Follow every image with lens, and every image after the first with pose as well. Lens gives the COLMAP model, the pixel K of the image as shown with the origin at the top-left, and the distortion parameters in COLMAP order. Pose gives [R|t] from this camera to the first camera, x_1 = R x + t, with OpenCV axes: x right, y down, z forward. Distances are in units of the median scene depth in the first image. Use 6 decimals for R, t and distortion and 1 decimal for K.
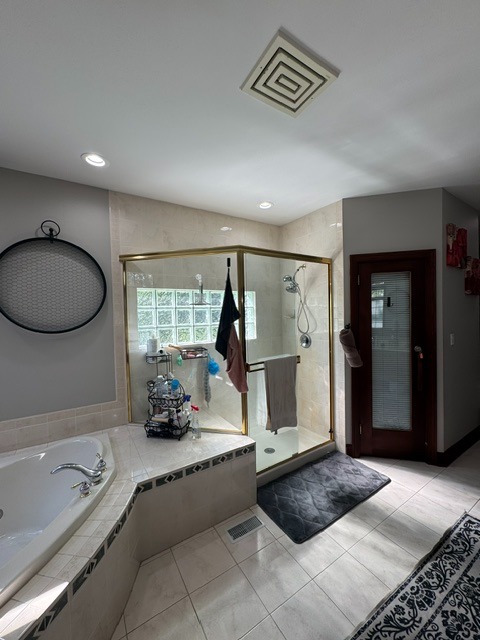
lens RADIAL K [[256.2, 0, 240.0], [0, 256.2, 320.0], [0, 0, 1]] dist [0.001412, -0.000128]
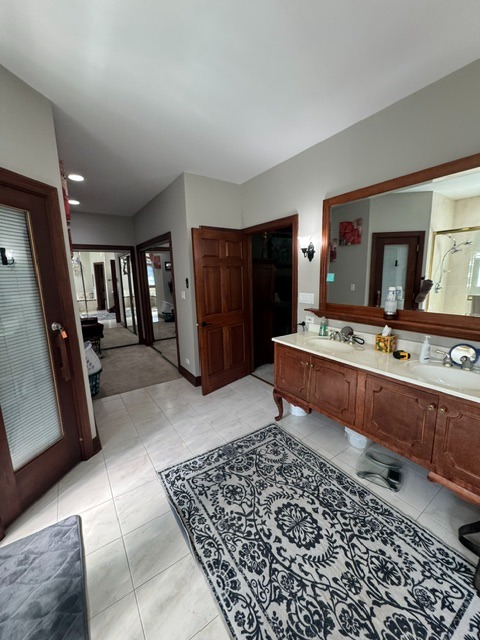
lens RADIAL K [[256.2, 0, 240.0], [0, 256.2, 320.0], [0, 0, 1]] dist [0.001412, -0.000128]
pose [[-0.039124, -0.151745, 0.987645, -0.044670], [0.045402, 0.987111, 0.153462, 0.008935], [-0.998202, 0.050845, -0.031730, 0.593953]]
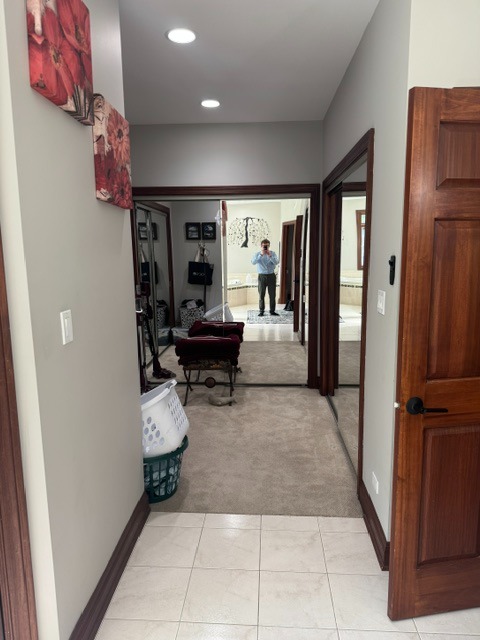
lens RADIAL K [[447.5, 0, 240.0], [0, 447.5, 320.0], [0, 0, 1]] dist [-0.020799, -0.003263]
pose [[0.582301, -0.113692, 0.804984, 0.589411], [0.013042, 0.991352, 0.130579, -0.009392], [-0.812868, -0.065538, 0.578748, 0.569504]]
